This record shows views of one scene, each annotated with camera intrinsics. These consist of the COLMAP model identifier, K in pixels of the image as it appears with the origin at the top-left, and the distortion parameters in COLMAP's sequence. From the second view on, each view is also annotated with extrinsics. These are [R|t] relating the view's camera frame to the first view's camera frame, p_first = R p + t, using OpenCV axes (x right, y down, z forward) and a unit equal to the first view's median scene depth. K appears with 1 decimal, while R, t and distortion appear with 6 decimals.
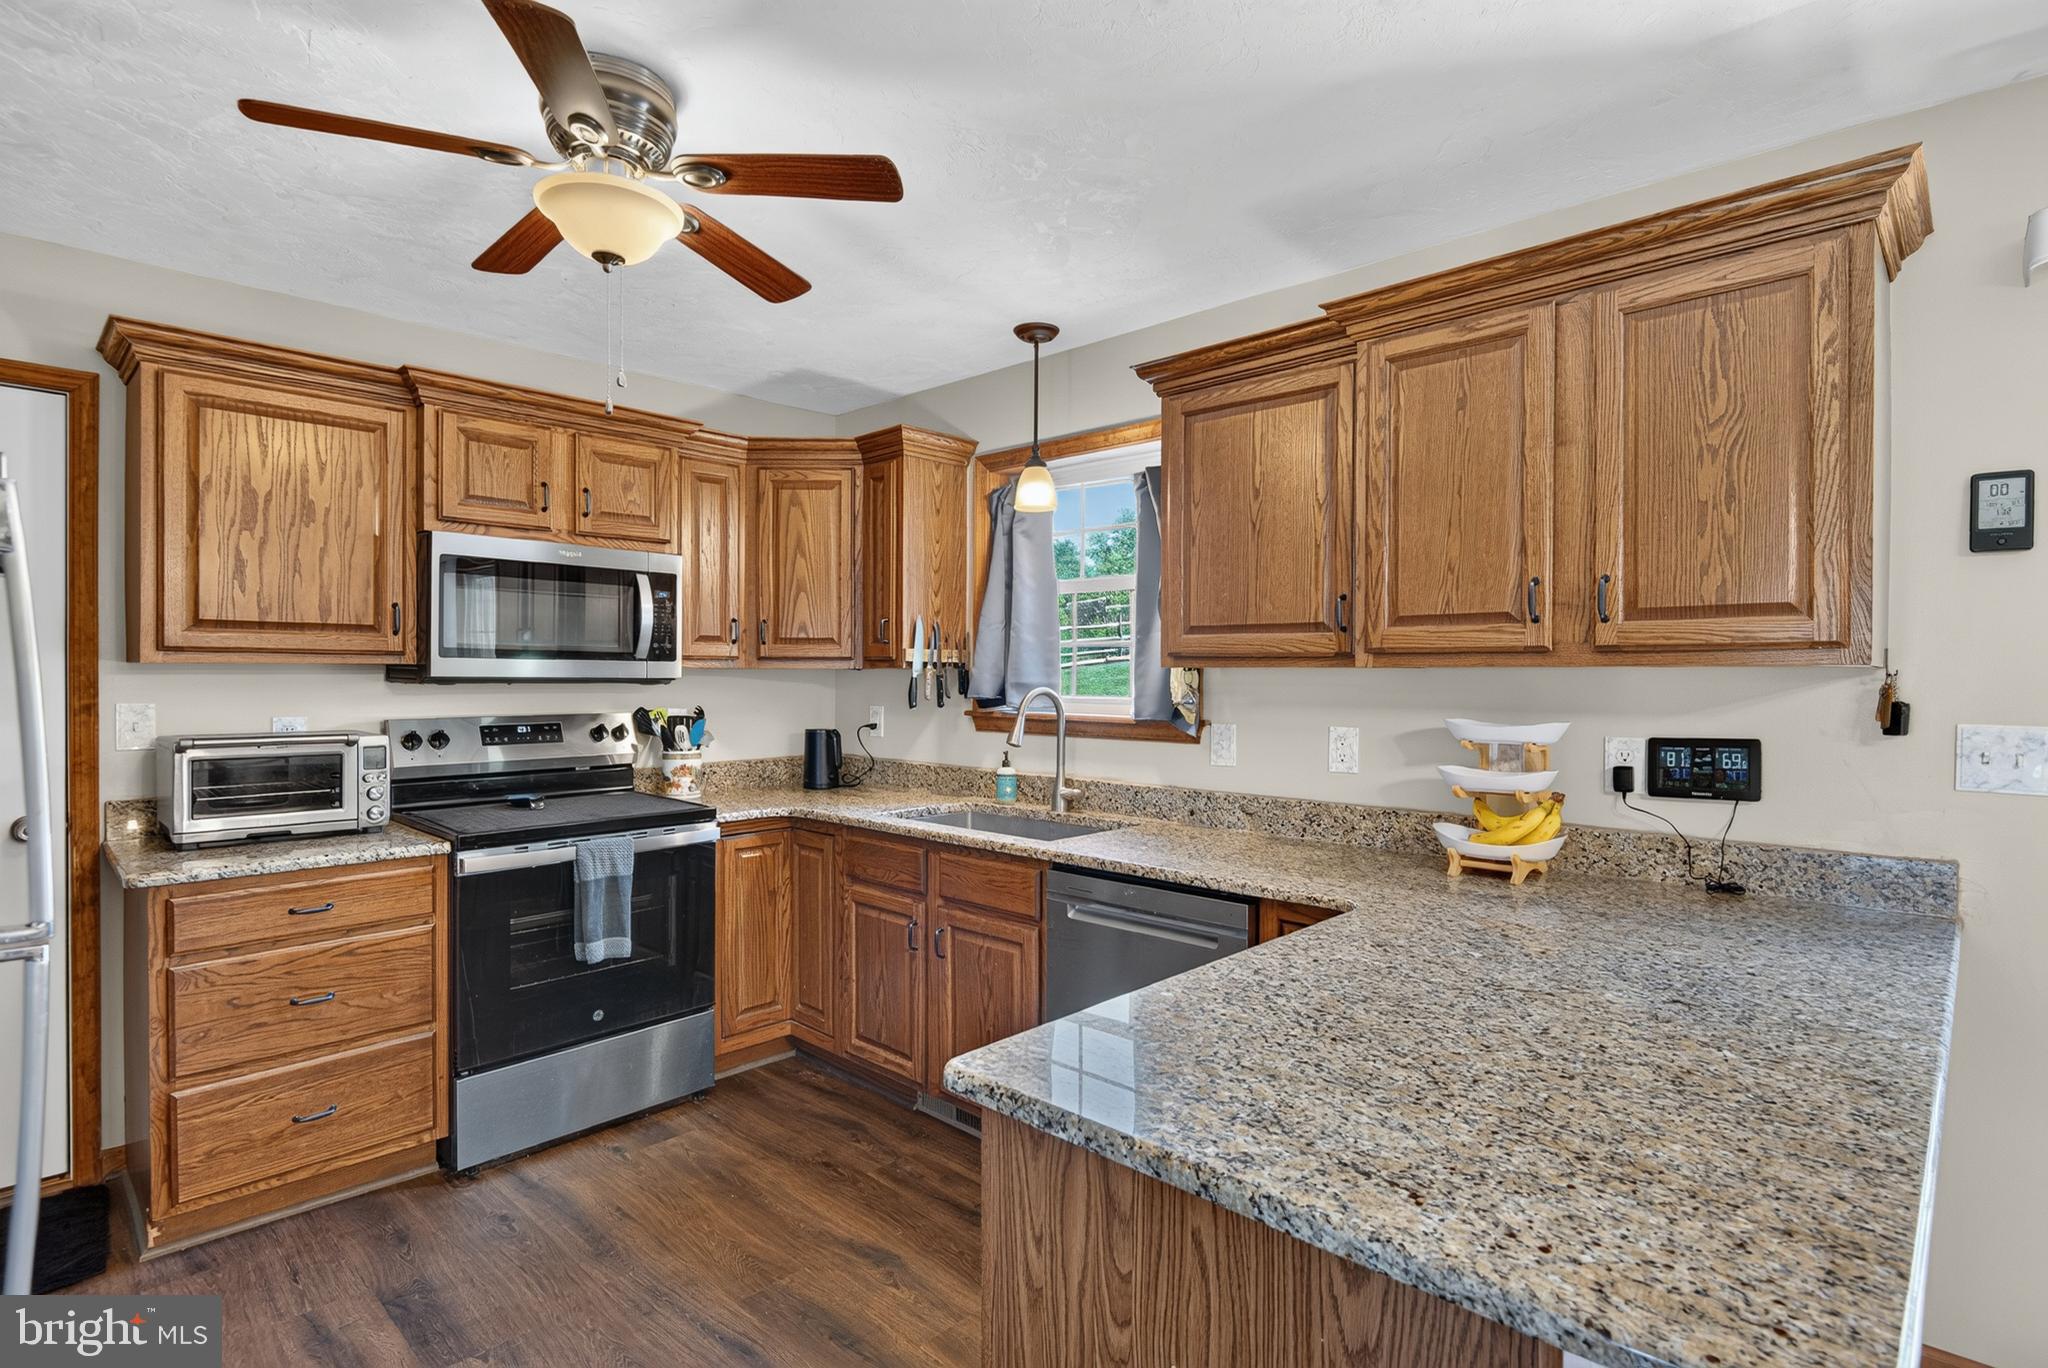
lens RADIAL K [[1014.1, 0, 1024.0], [0, 1014.1, 684.0], [0, 0, 1]] dist [-0.001129, -0.000369]
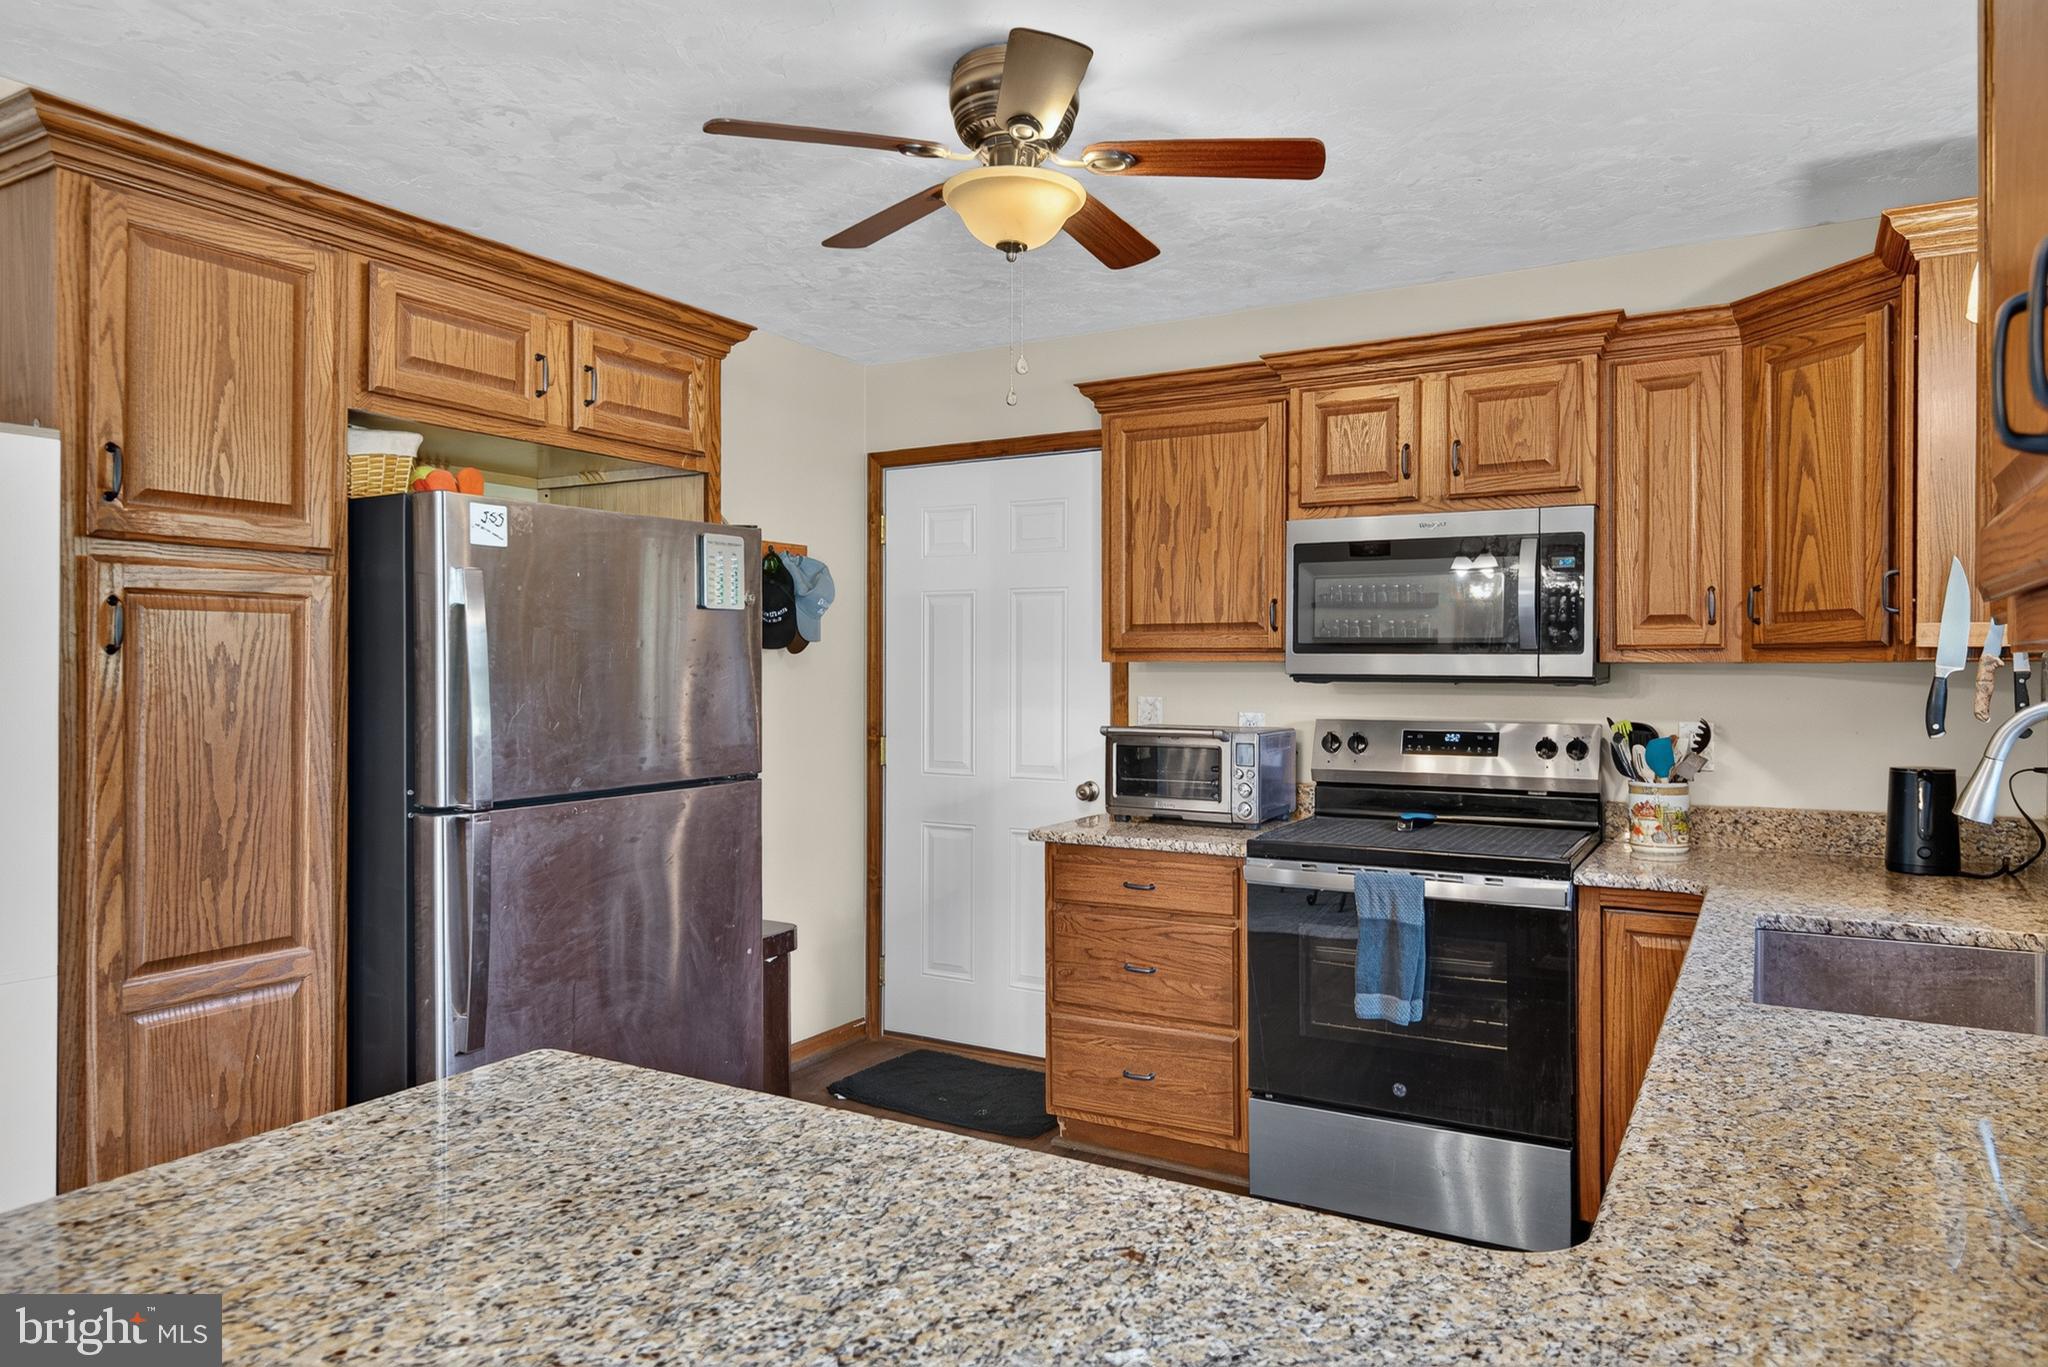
lens RADIAL K [[1293.2, 0, 1035.3], [0, 1293.2, 674.5], [0, 0, 1]] dist [-0.000073, 0.000195]
pose [[0.238082, 0.000995, -0.971244, 0.536202], [-0.010339, 0.999945, -0.001510, -0.002587], [0.971190, 0.010402, 0.238080, 0.479329]]
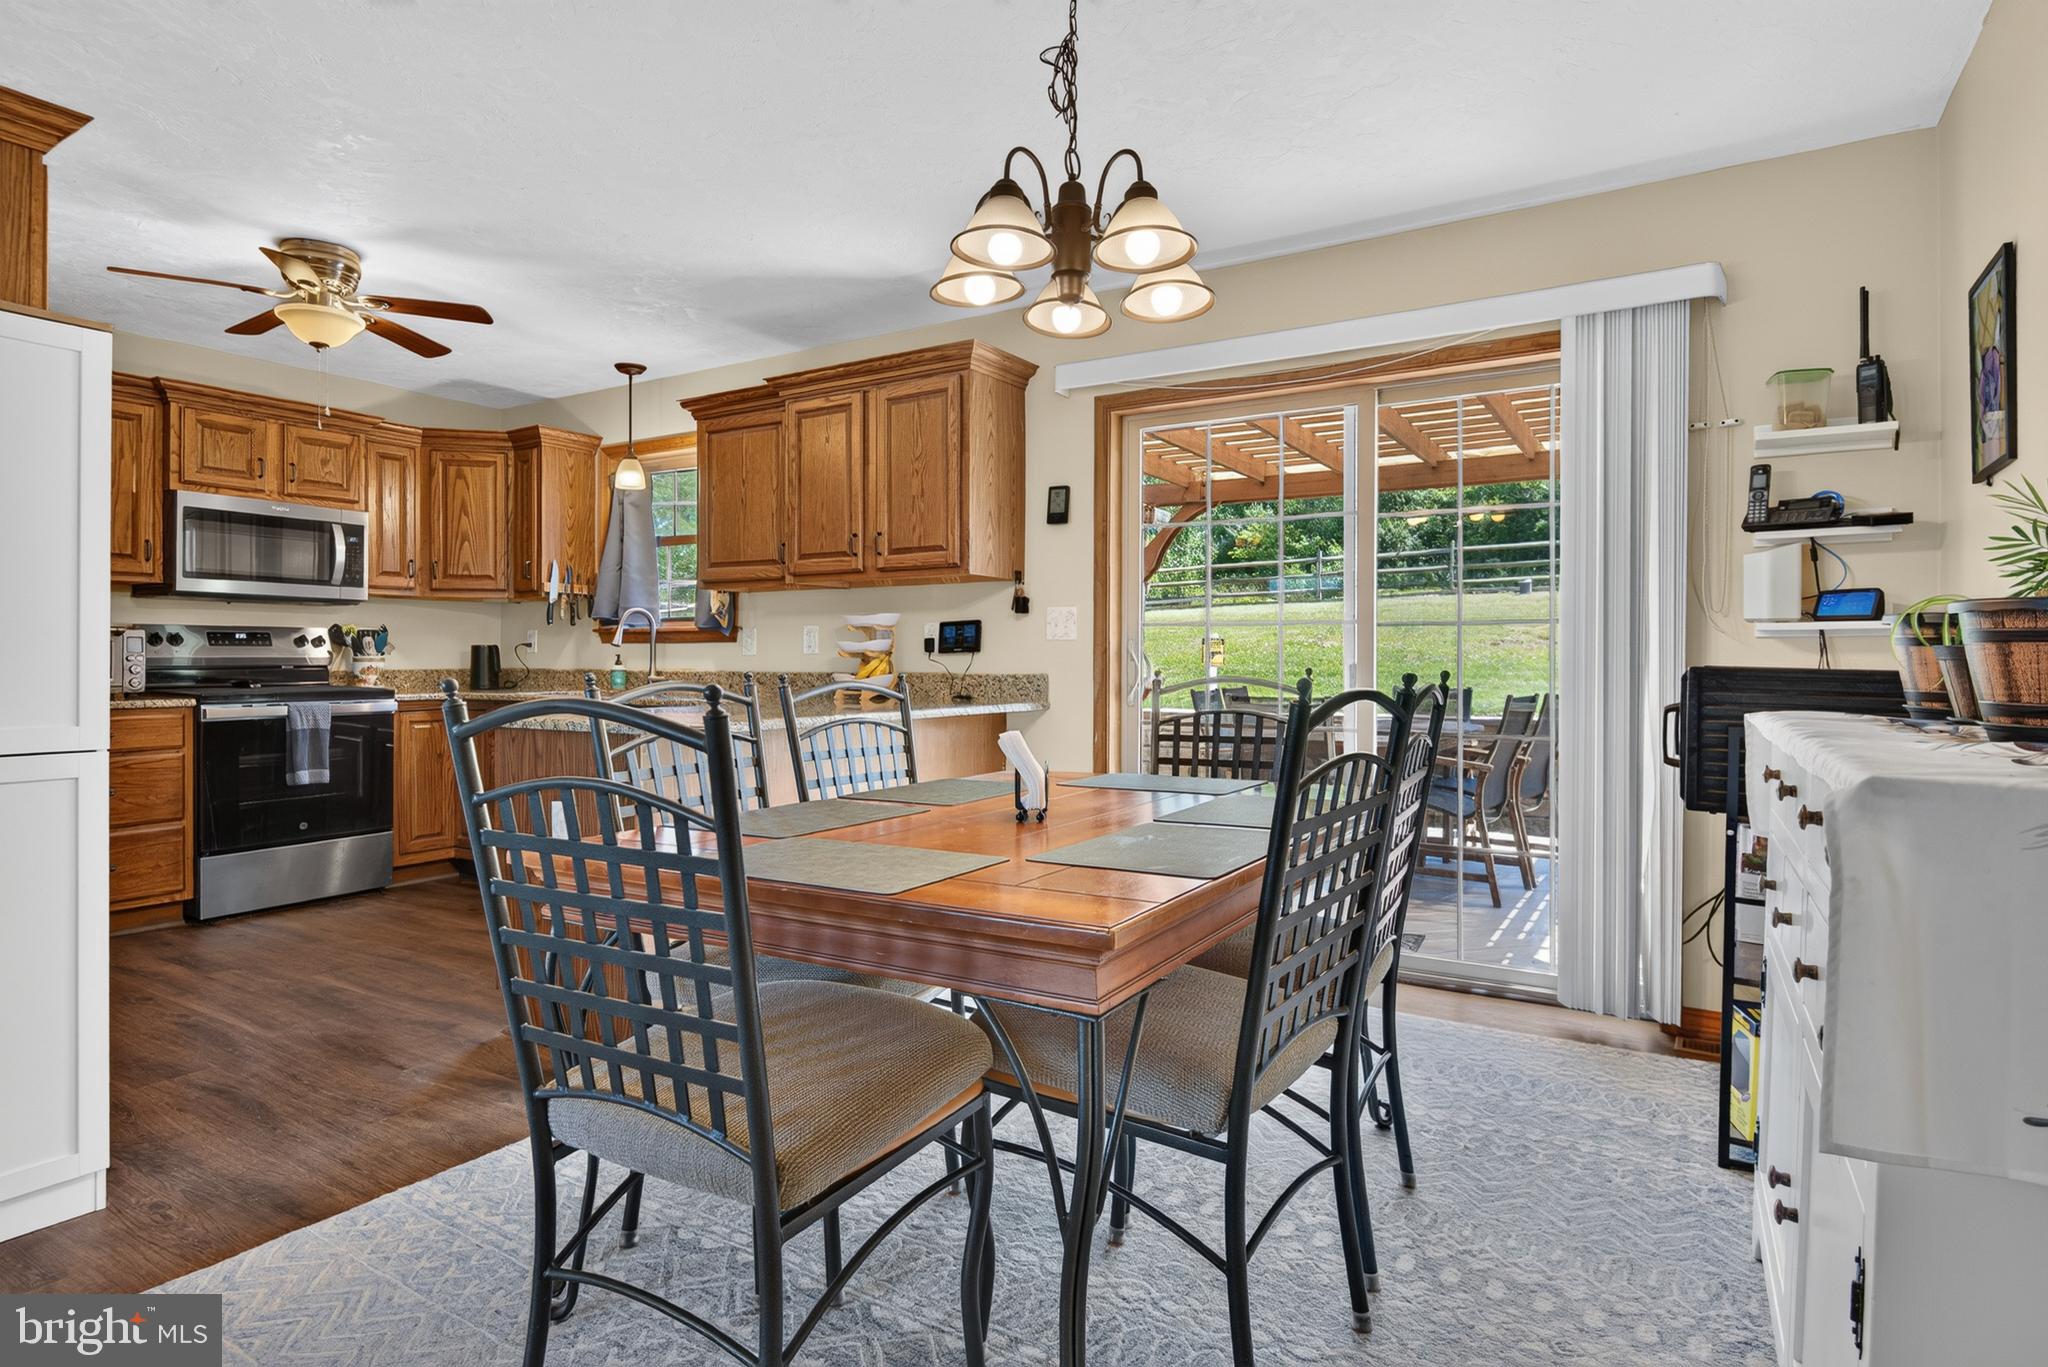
lens RADIAL K [[1091.2, 0, 1028.9], [0, 1091.2, 659.7], [0, 0, 1]] dist [-0.001436, -0.000549]
pose [[0.977842, -0.002850, 0.209324, 0.278561], [0.004430, 0.999965, -0.007079, 0.106854], [-0.209296, 0.007849, 0.977821, -0.771841]]
